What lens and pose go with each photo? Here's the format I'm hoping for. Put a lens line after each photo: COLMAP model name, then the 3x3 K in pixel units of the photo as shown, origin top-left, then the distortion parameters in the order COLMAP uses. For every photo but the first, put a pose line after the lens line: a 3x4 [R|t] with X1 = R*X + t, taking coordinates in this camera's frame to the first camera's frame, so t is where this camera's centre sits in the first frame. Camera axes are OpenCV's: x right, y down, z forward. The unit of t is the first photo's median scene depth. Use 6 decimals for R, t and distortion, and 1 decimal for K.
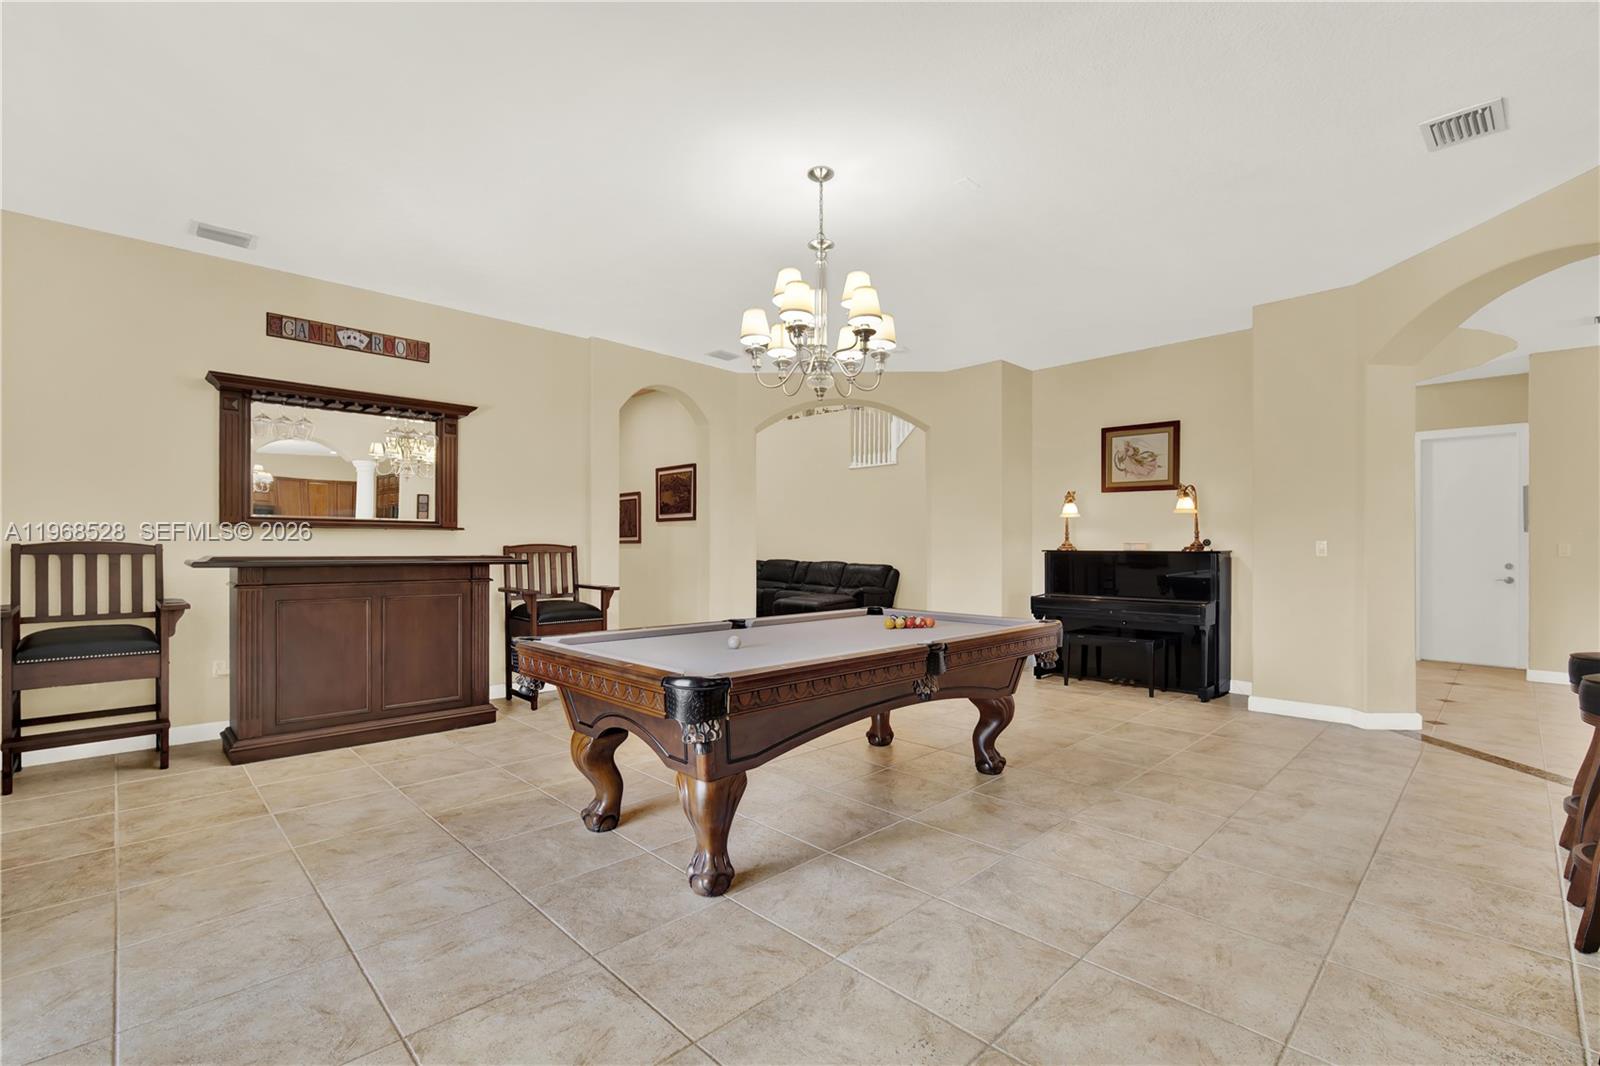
lens RADIAL K [[709.9, 0, 800.7], [0, 709.9, 545.5], [0, 0, 1]] dist [-0.011574, 0.002855]
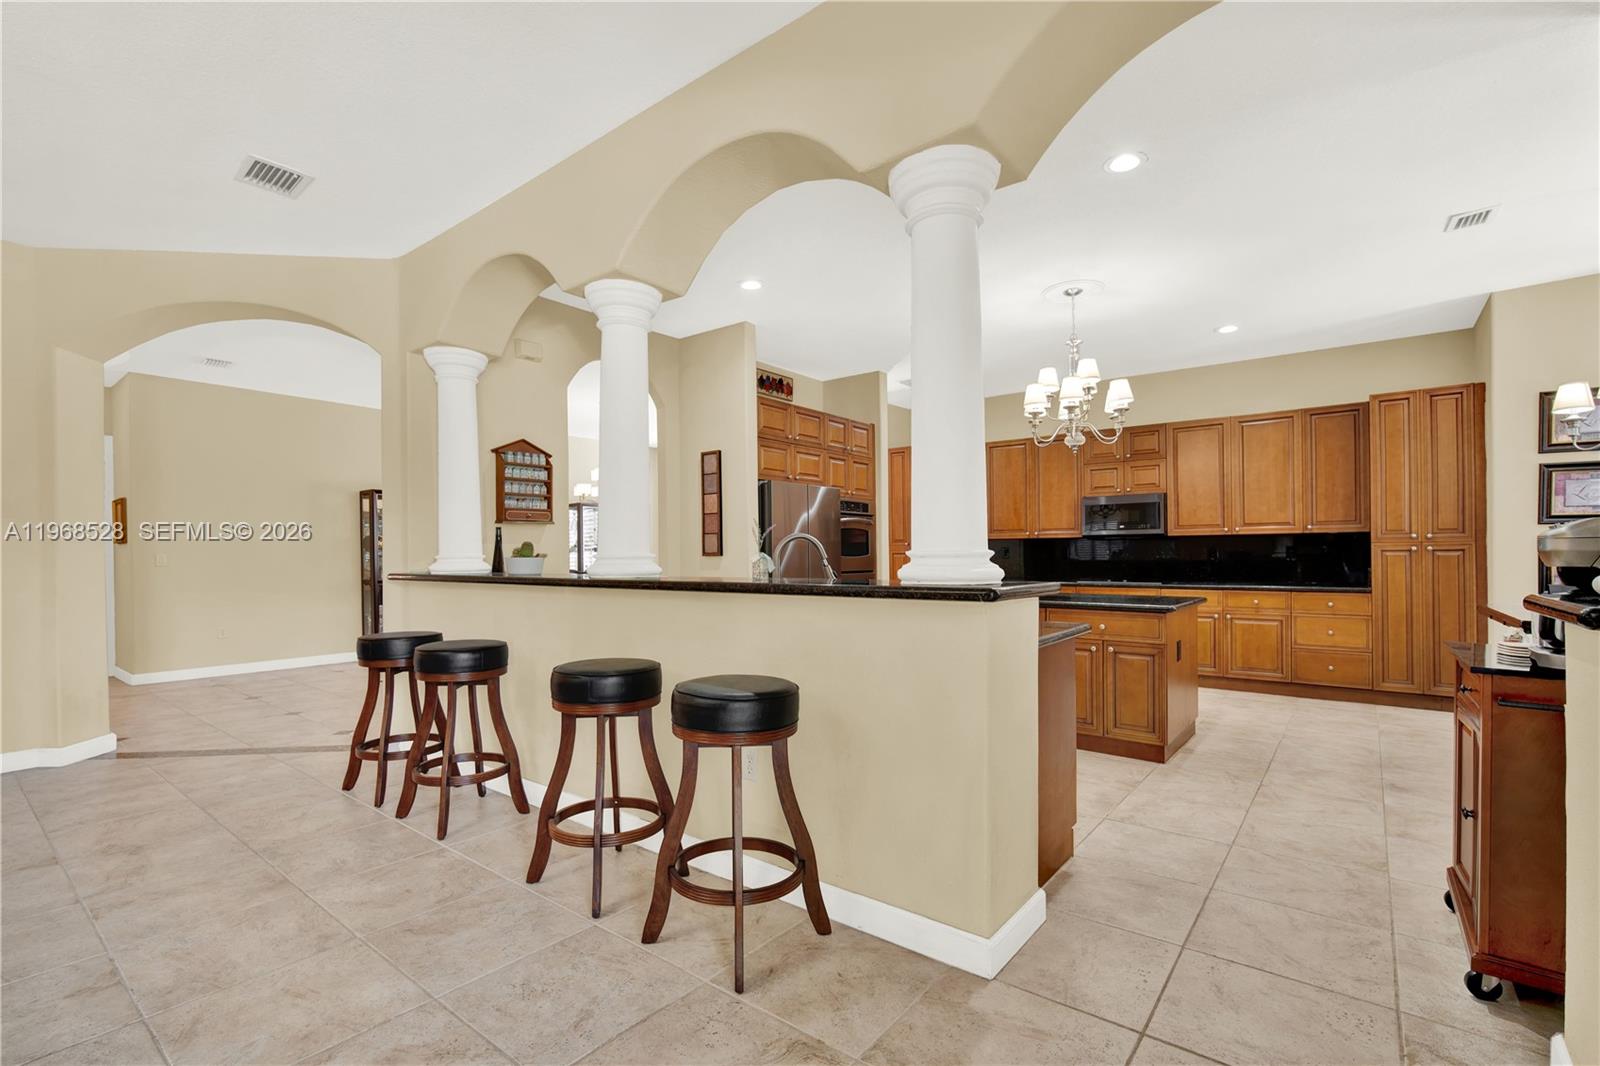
lens RADIAL K [[709.9, 0, 802.7], [0, 709.9, 570.0], [0, 0, 1]] dist [-0.011574, 0.002855]
pose [[-0.128496, -0.019247, 0.991523, -0.171696], [0.001181, 0.999808, 0.019561, 0.001972], [-0.991709, 0.003685, -0.128449, 0.196905]]
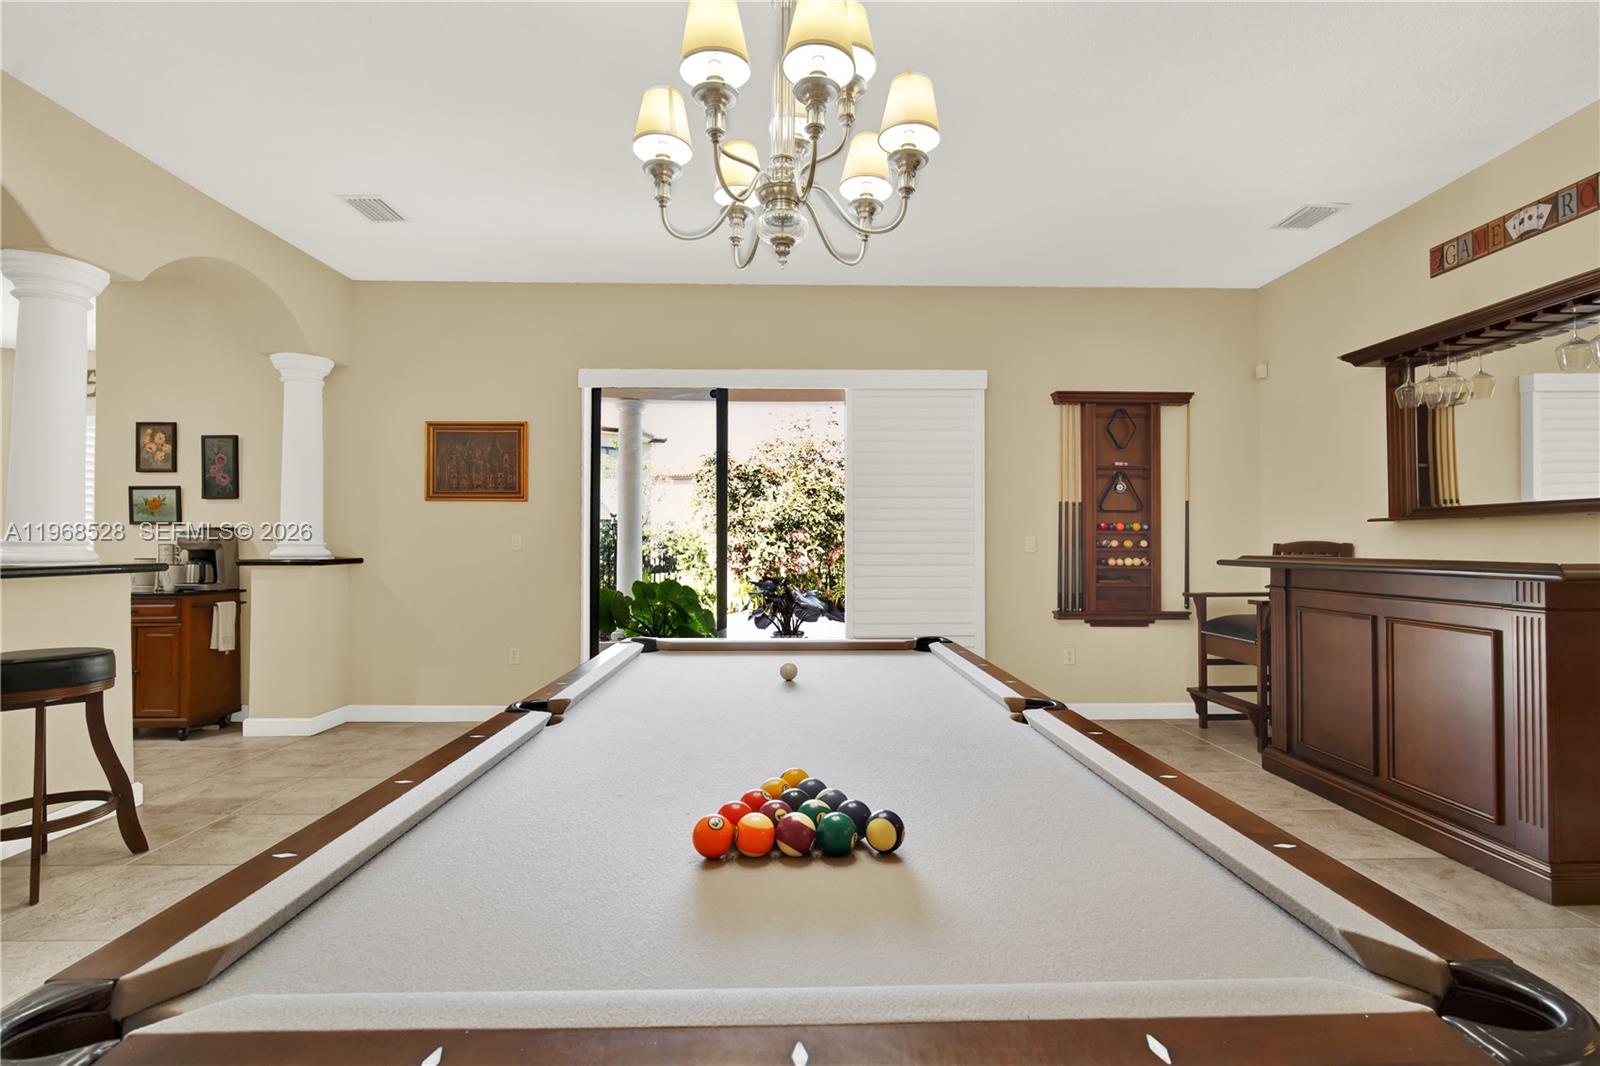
lens RADIAL K [[709.9, 0, 801.6], [0, 709.9, 539.6], [0, 0, 1]] dist [-0.011574, 0.002855]
pose [[-0.676595, -0.013079, -0.736239, 0.308037], [0.000865, 0.999827, -0.018556, 0.010056], [0.736355, -0.013192, -0.676467, 1.033694]]
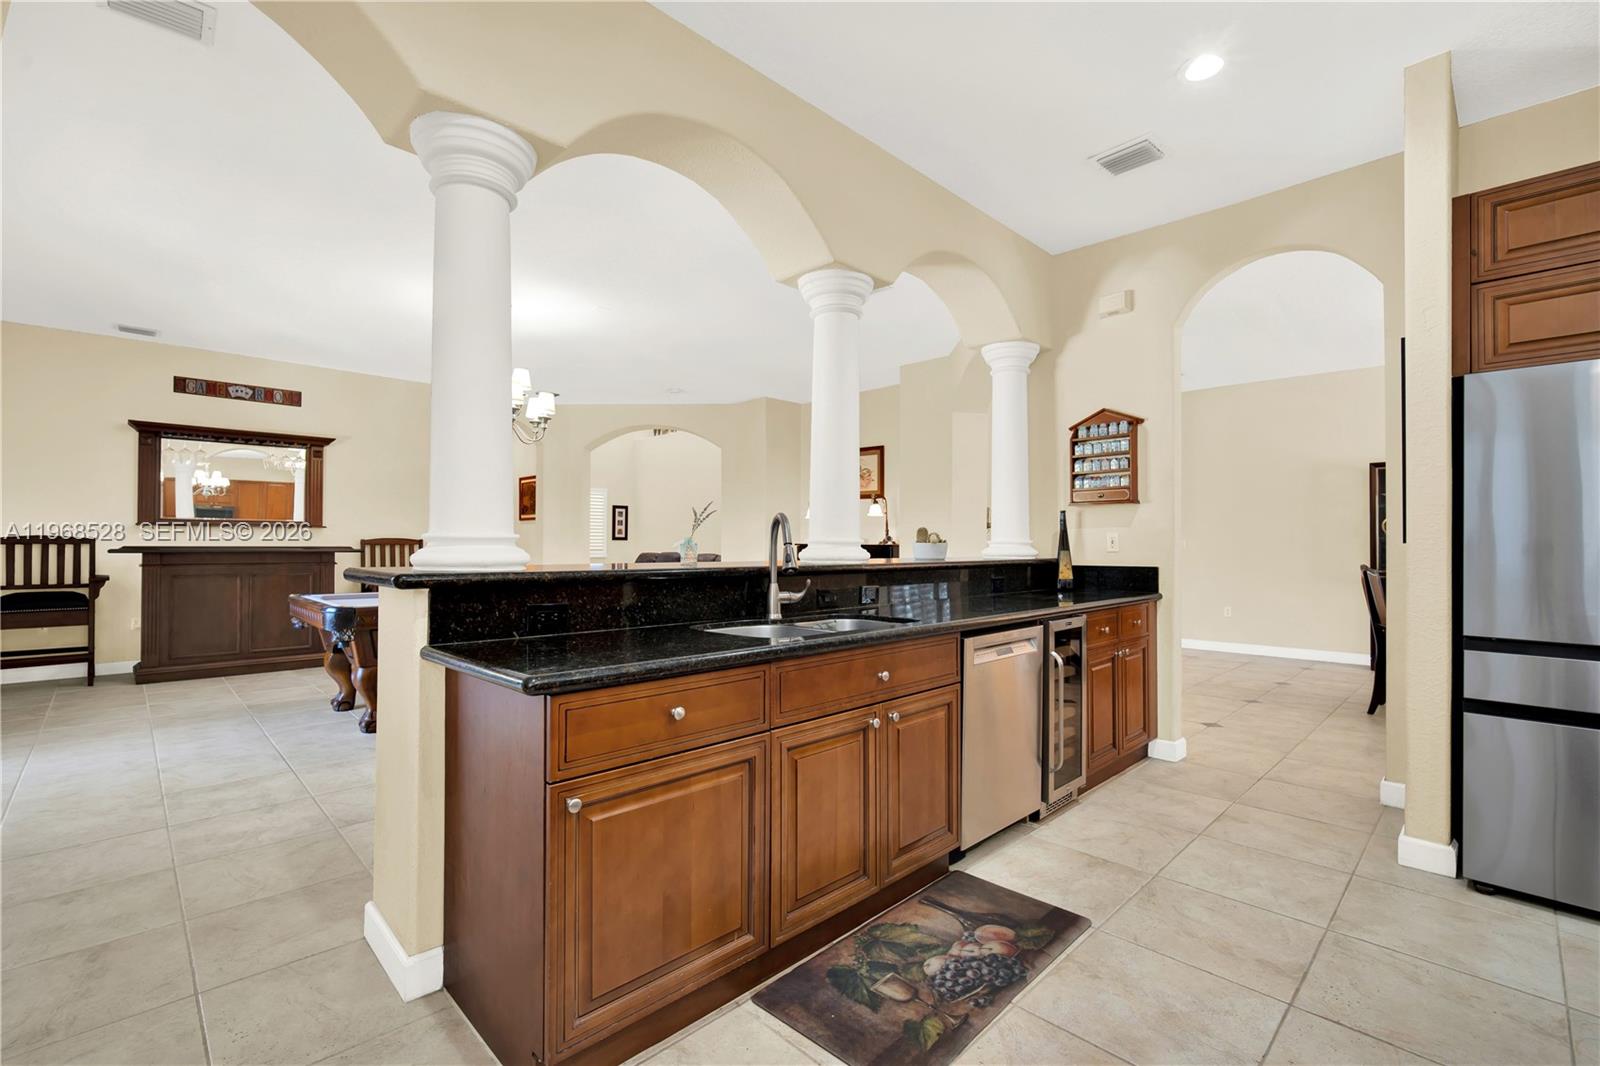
lens RADIAL K [[709.9, 0, 803.2], [0, 709.9, 533.4], [0, 0, 1]] dist [-0.011574, 0.002855]
pose [[0.999987, 0.002383, 0.004475, 0.526042], [-0.002333, 0.999937, -0.010940, 0.001738], [-0.004501, 0.010930, 0.999930, -0.442416]]
